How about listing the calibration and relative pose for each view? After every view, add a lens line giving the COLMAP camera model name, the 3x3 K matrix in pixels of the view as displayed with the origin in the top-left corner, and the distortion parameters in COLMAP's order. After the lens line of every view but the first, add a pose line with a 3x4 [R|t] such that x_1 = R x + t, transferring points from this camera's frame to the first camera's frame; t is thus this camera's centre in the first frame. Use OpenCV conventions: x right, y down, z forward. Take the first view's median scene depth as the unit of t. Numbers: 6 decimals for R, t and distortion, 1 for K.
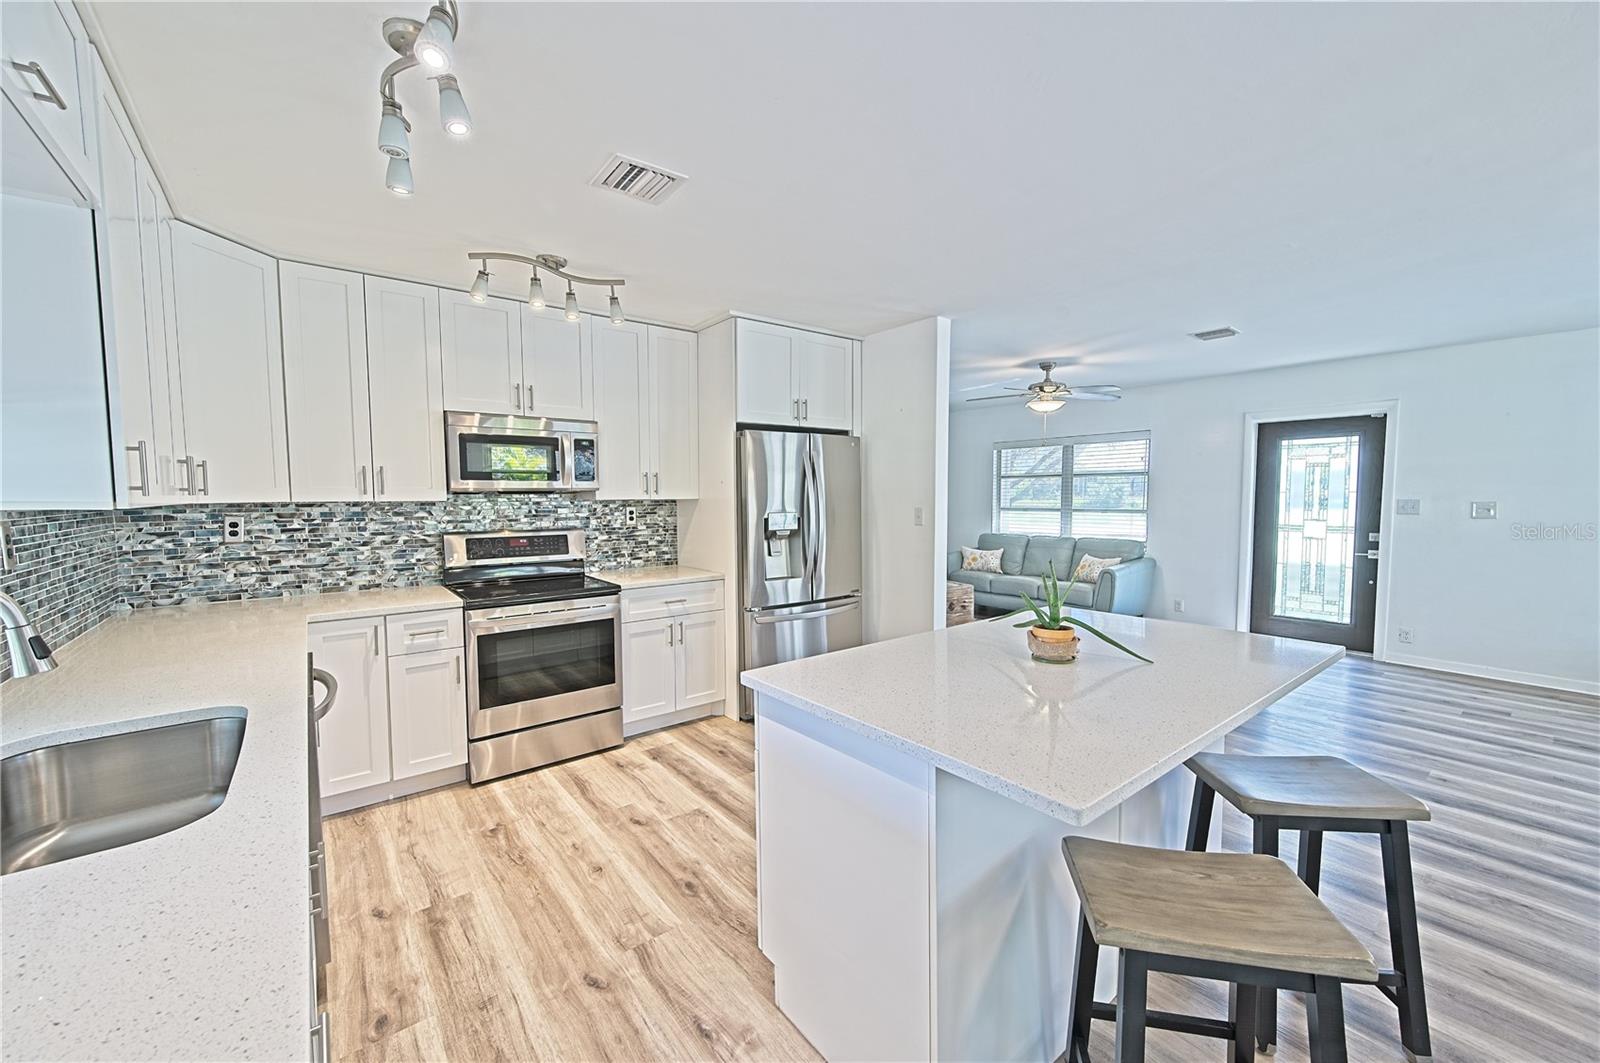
lens RADIAL K [[622.6, 0, 802.2], [0, 622.6, 531.1], [0, 0, 1]] dist [0.001467, 0.000116]
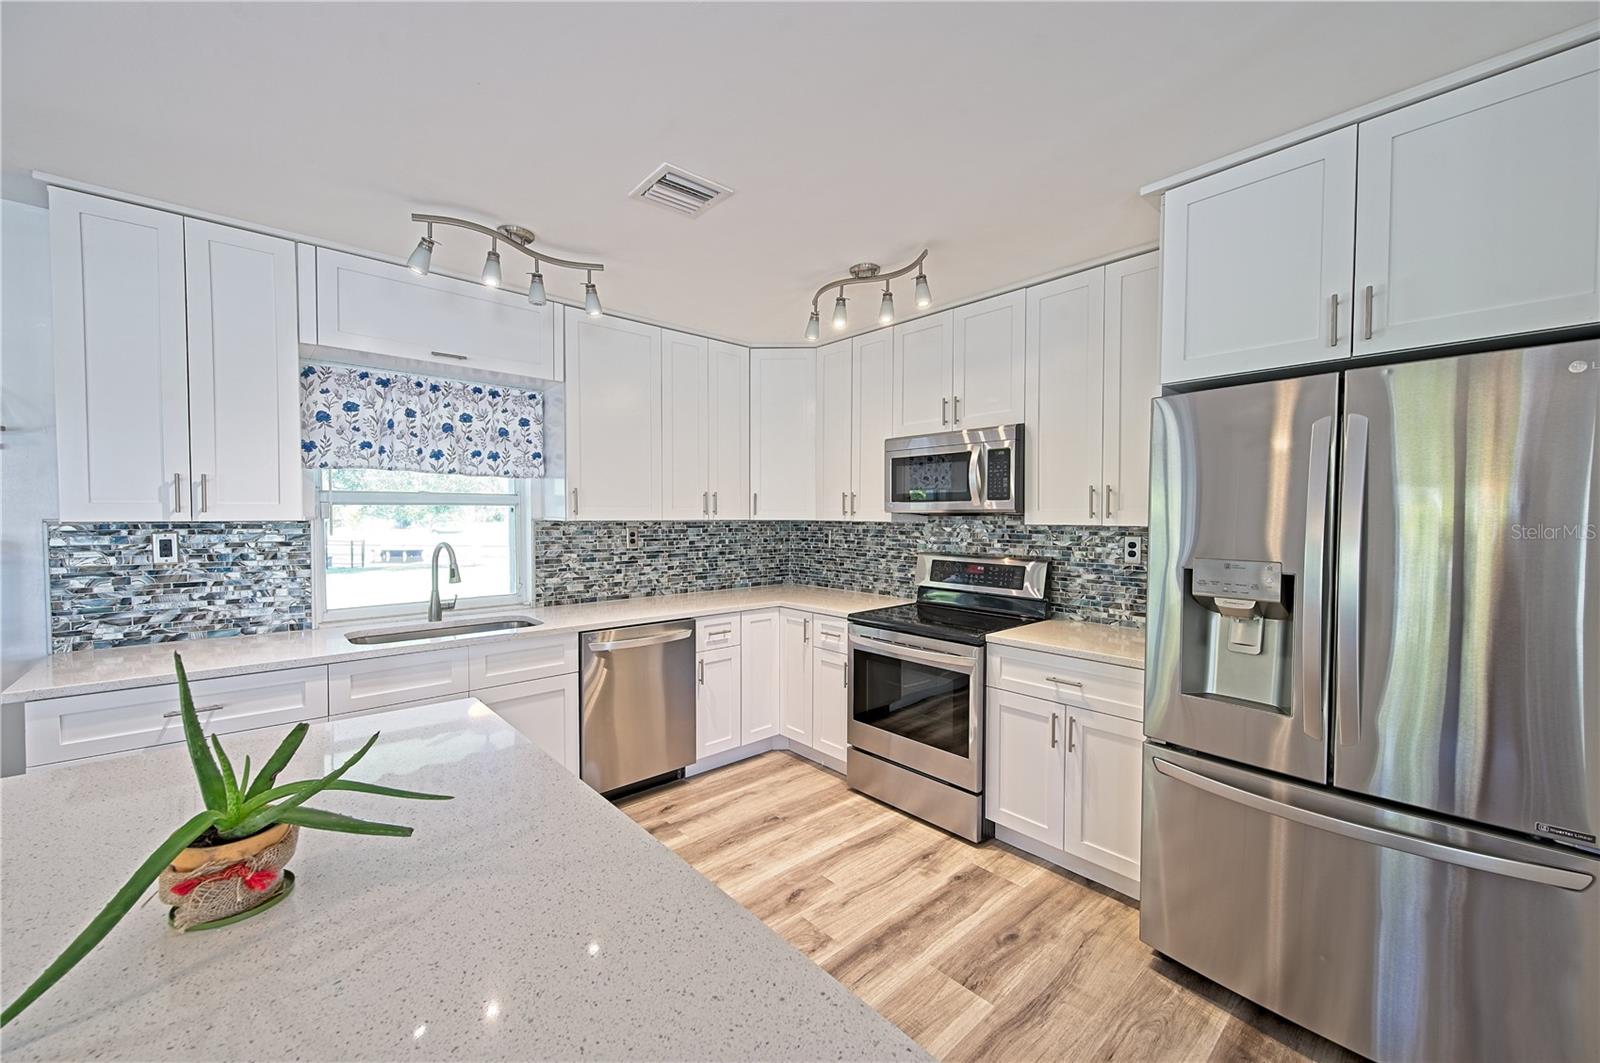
lens RADIAL K [[622.6, 0, 803.7], [0, 622.6, 530.2], [0, 0, 1]] dist [0.001467, 0.000116]
pose [[0.059127, 0.028378, -0.997847, 0.473024], [-0.066783, 0.997469, 0.024410, -0.048090], [0.996014, 0.065196, 0.060873, 0.752571]]
